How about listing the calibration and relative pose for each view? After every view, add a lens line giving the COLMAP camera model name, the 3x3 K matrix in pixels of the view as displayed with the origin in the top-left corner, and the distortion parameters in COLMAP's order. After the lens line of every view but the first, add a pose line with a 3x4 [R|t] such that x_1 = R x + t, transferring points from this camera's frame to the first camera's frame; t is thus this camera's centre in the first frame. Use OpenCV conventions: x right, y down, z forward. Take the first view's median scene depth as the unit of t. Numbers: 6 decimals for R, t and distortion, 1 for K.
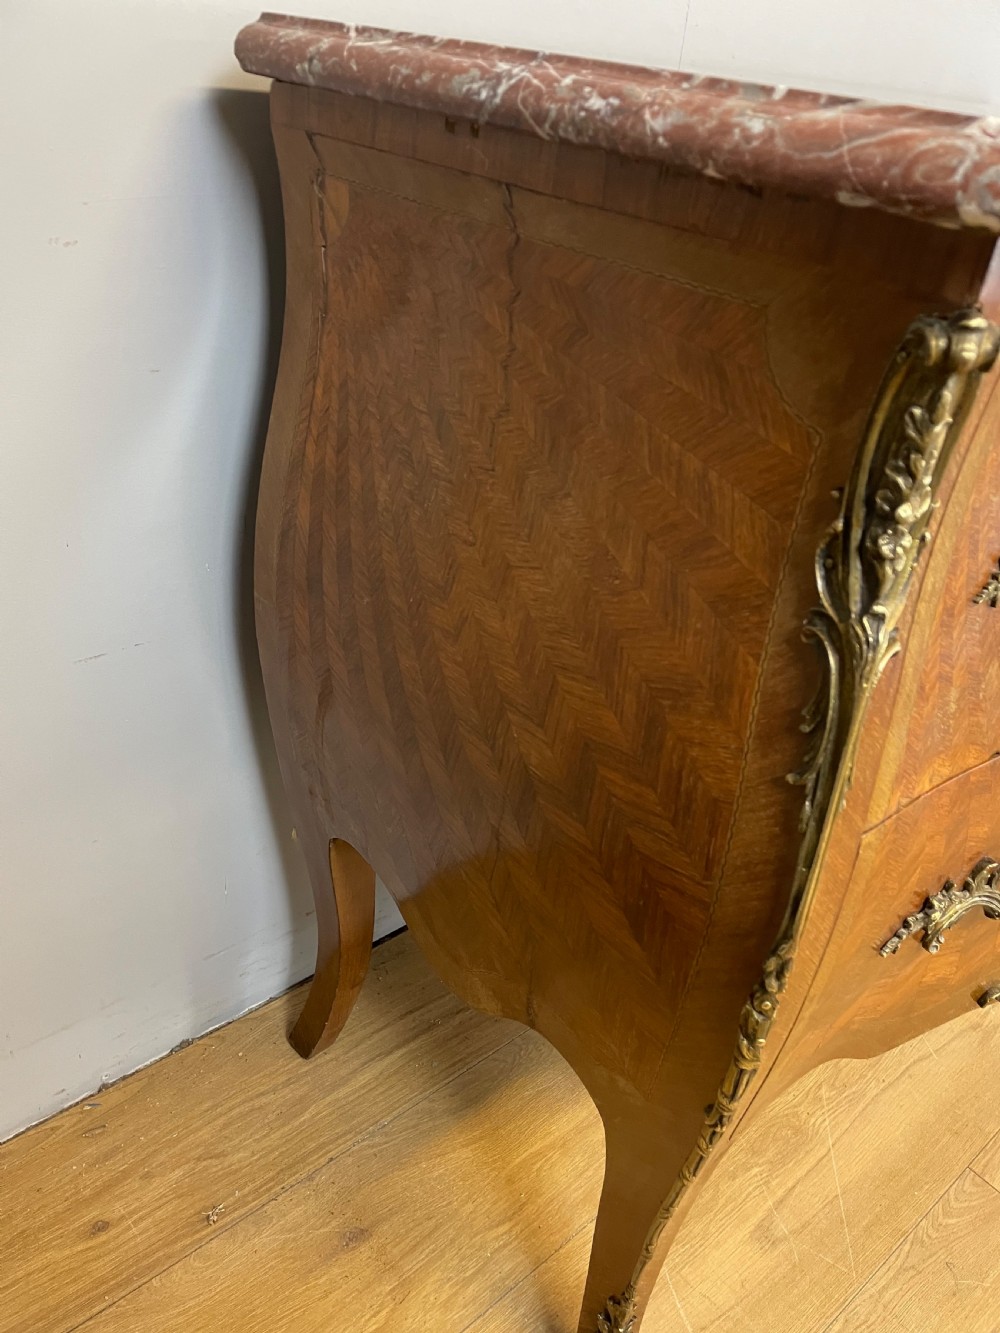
lens RADIAL K [[1013.6, 0, 510.4], [0, 1013.6, 674.9], [0, 0, 1]] dist [0.091622, -0.121003]
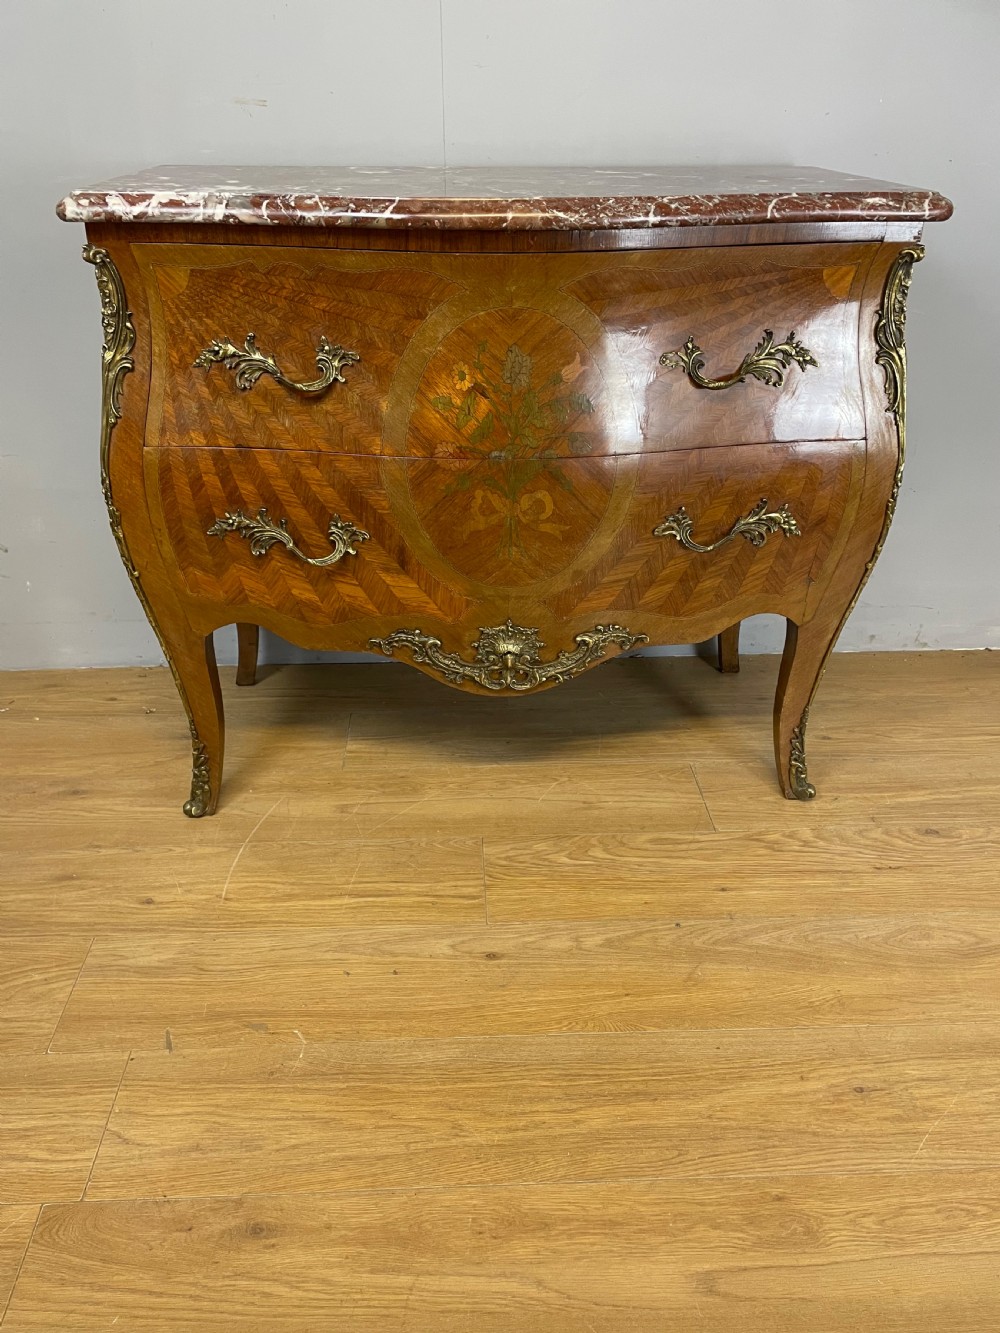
lens RADIAL K [[1013.6, 0, 490.7], [0, 1013.6, 675.9], [0, 0, 1]] dist [0.091622, -0.121003]
pose [[0.779478, 0.213561, -0.588903, 1.486725], [-0.260412, 0.965482, 0.005440, 0.260602], [0.569737, 0.149117, 0.808186, -0.310885]]
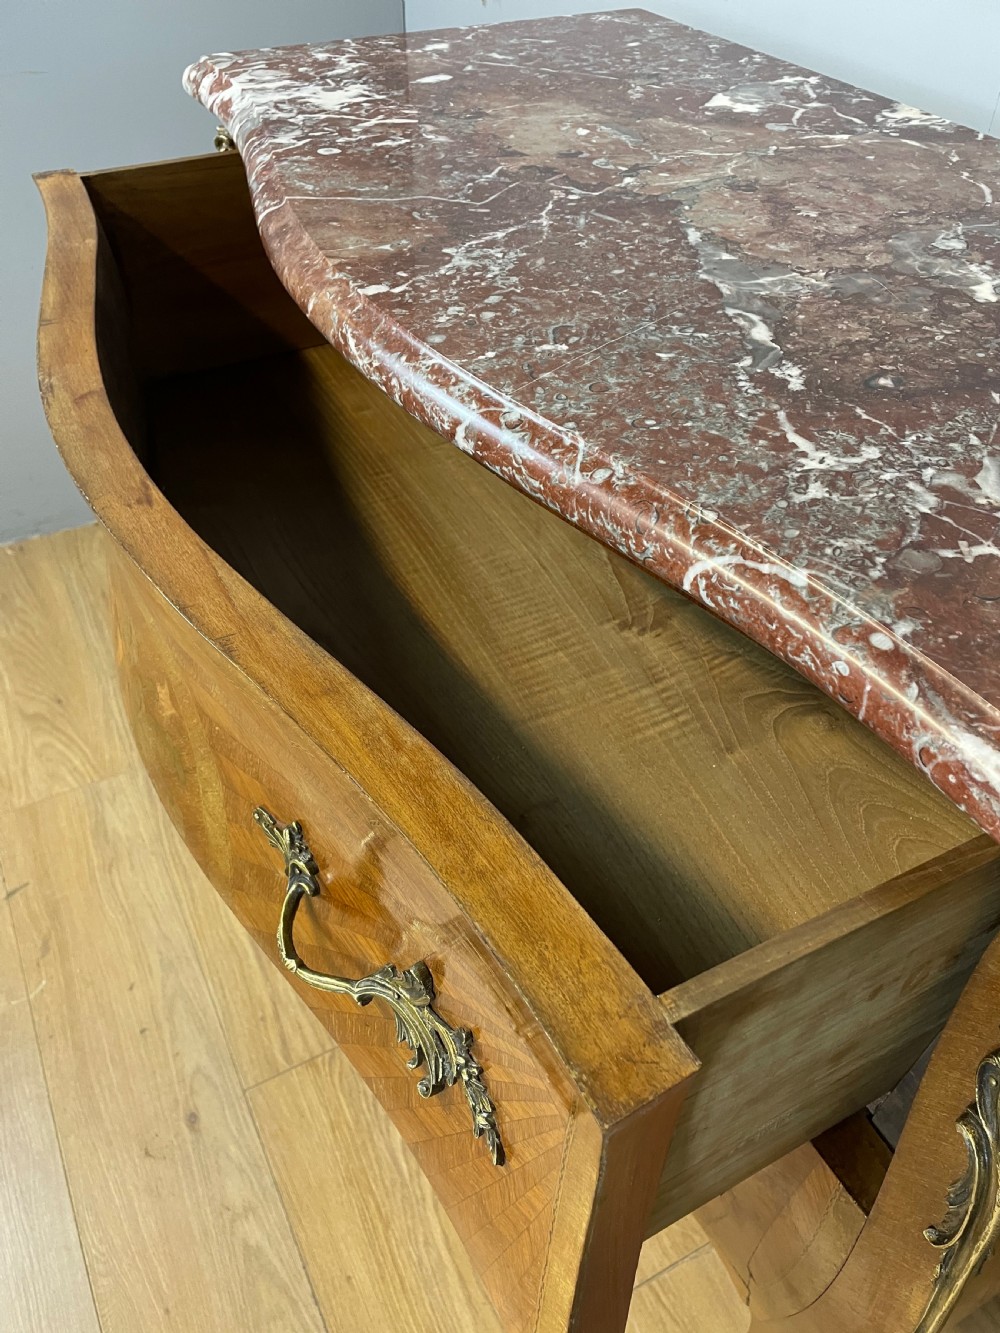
lens RADIAL K [[1015.1, 0, 494.5], [0, 1015.1, 677.7], [0, 0, 1]] dist [0.090337, -0.120662]
pose [[-0.227548, 0.585011, -0.778449, 1.262436], [-0.547344, 0.584342, 0.599132, -0.589985], [0.805380, 0.562411, 0.187236, 0.731856]]
